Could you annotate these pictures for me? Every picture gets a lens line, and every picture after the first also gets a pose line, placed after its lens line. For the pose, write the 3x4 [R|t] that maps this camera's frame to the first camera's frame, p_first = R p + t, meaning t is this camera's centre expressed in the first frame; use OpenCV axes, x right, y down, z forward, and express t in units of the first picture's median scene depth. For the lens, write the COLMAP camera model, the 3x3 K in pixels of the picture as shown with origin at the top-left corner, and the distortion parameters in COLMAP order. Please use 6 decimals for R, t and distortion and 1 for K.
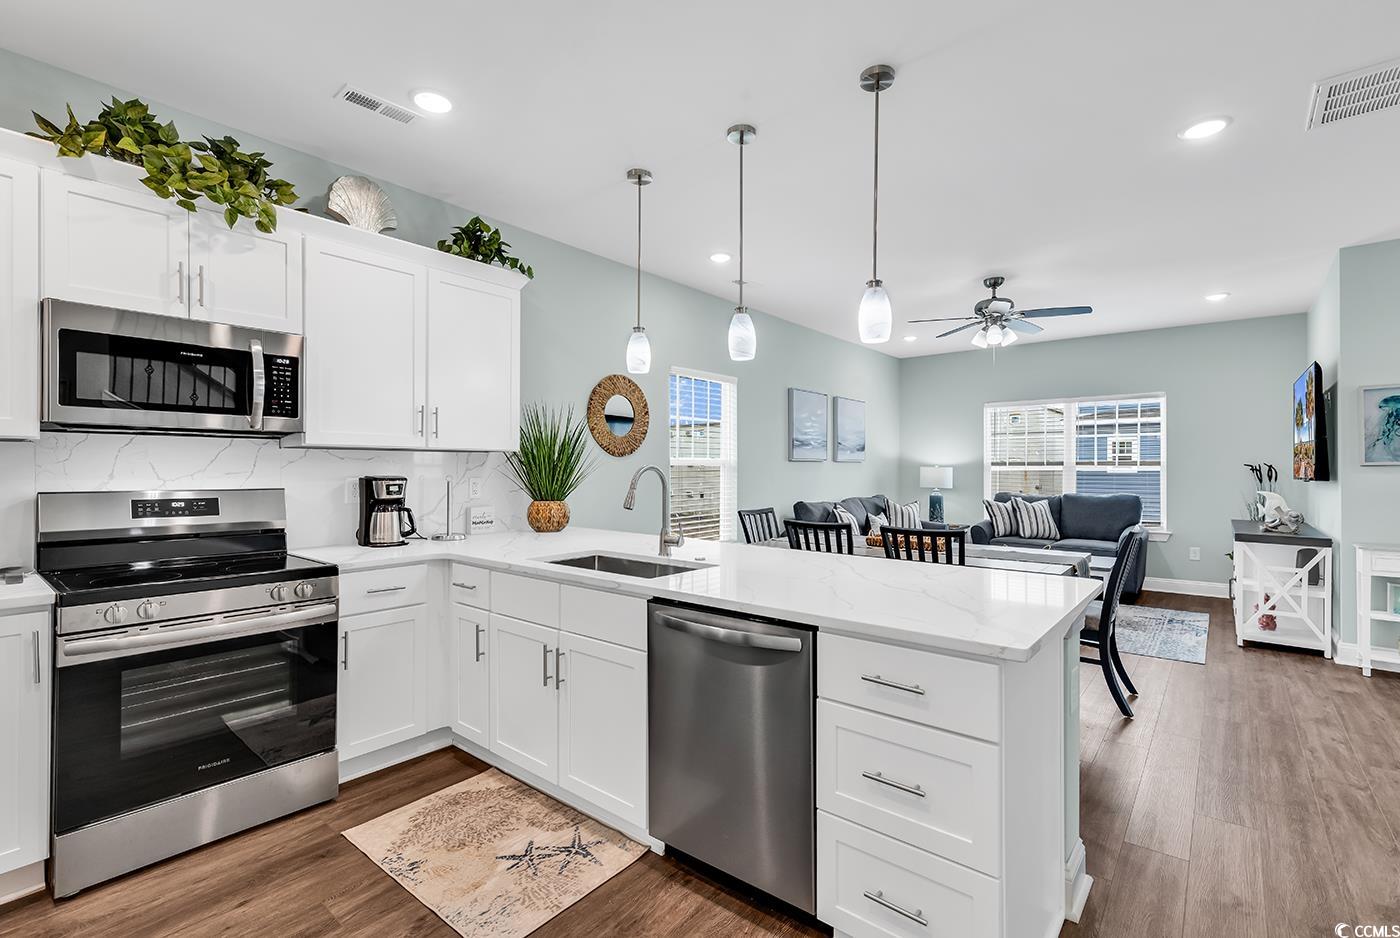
lens RADIAL K [[640.5, 0, 712.9], [0, 640.5, 467.7], [0, 0, 1]] dist [0.007472, -0.000403]
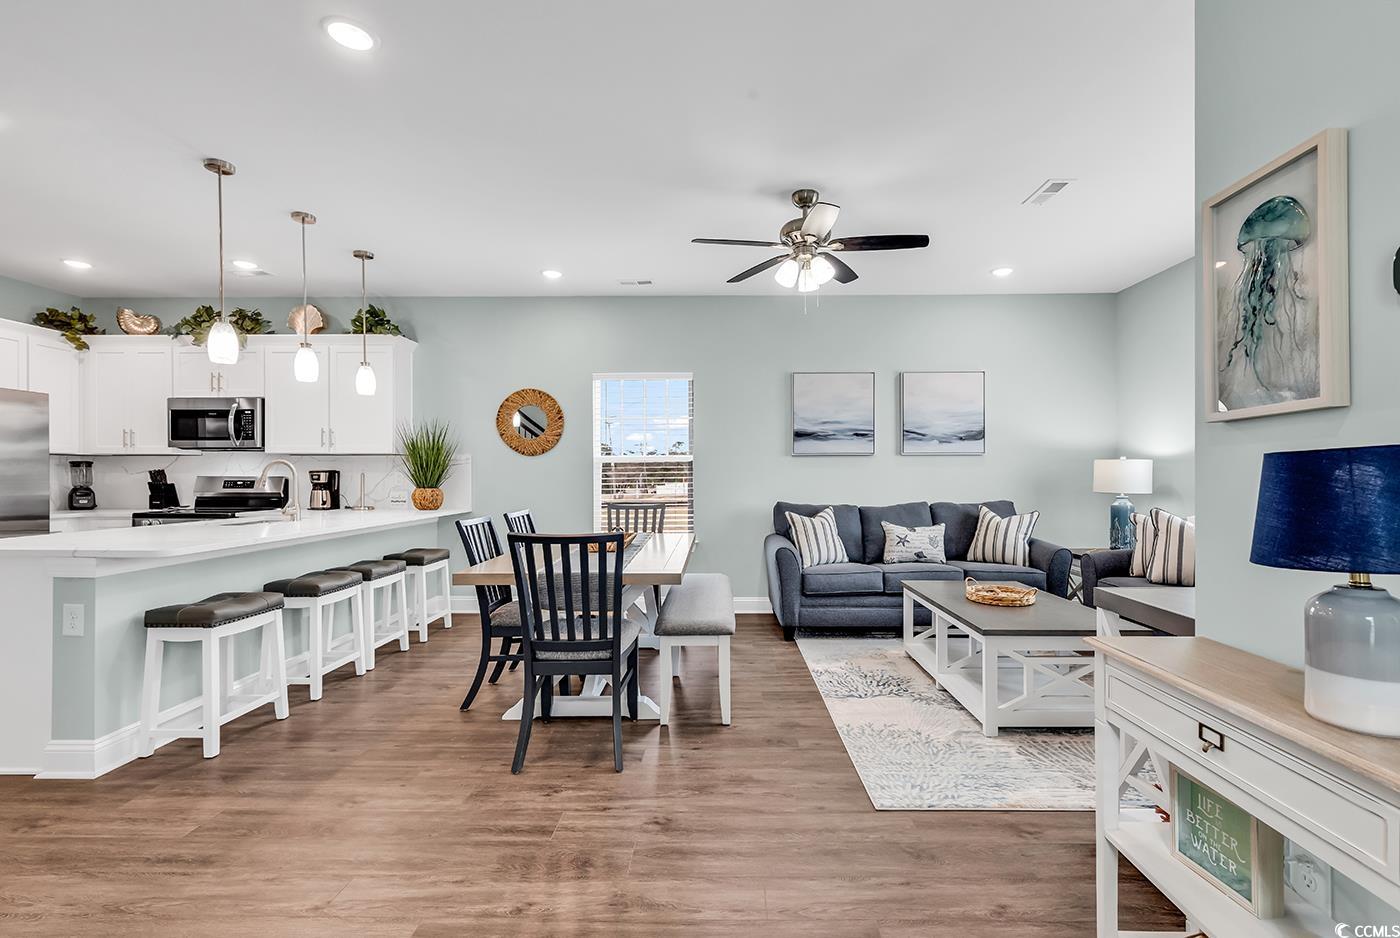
lens RADIAL K [[633.5, 0, 700.4], [0, 633.5, 475.9], [0, 0, 1]] dist [0.007051, -0.001138]
pose [[0.613903, -0.003003, -0.789375, 1.800903], [0.004814, 0.999988, -0.000060, 0.041278], [0.789366, -0.003764, 0.613911, 0.915673]]
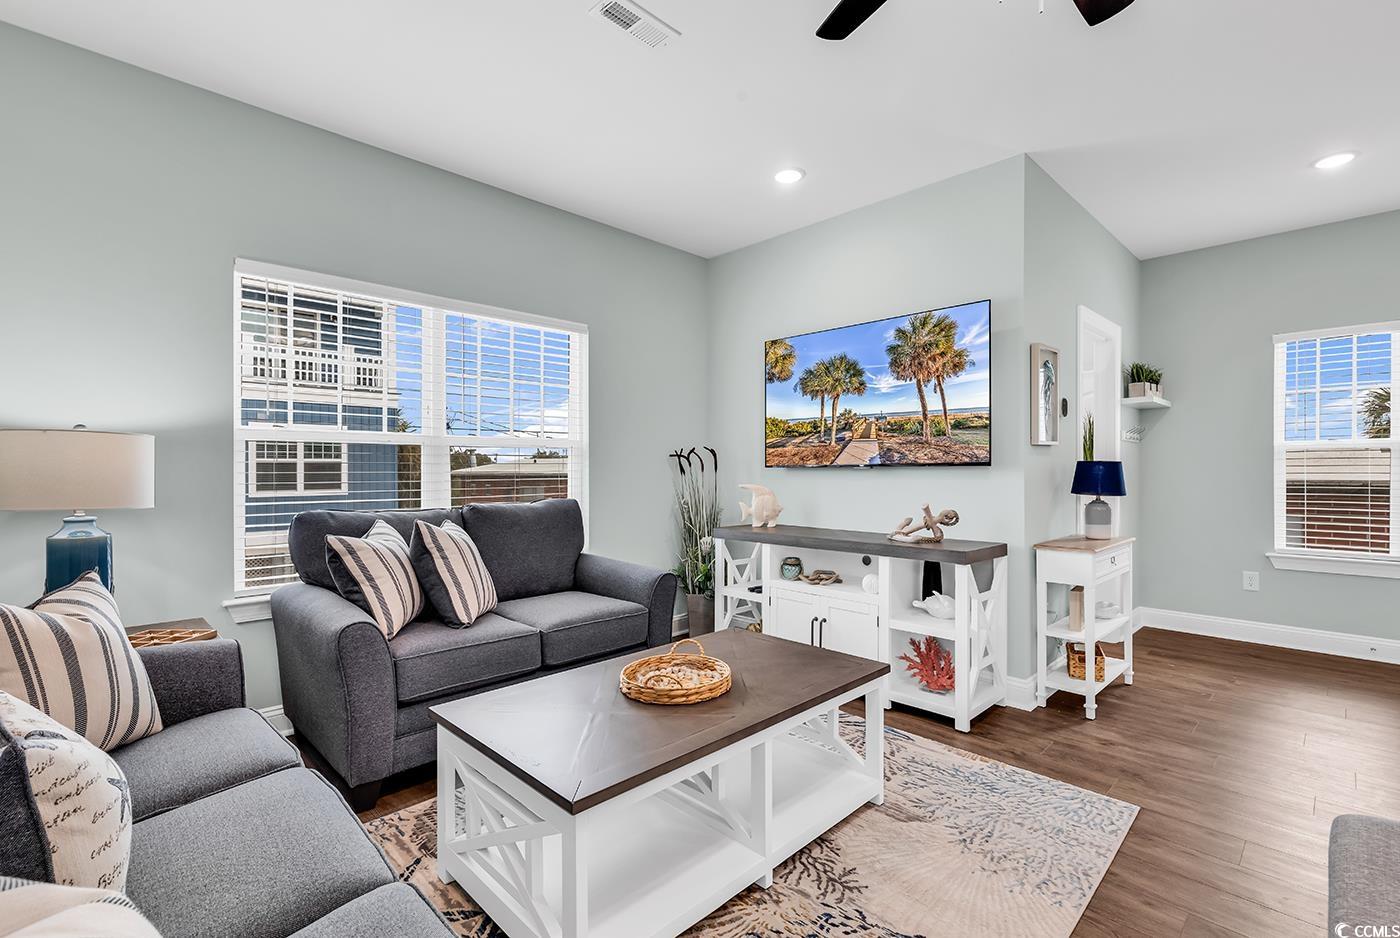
lens RADIAL K [[621.9, 0, 712.1], [0, 621.9, 469.7], [0, 0, 1]] dist [0.000428, -0.000201]
pose [[0.091150, -0.004004, 0.995829, 0.369338], [0.001027, 0.999992, 0.003927, 0.042574], [-0.995837, 0.000665, 0.091153, 2.141497]]
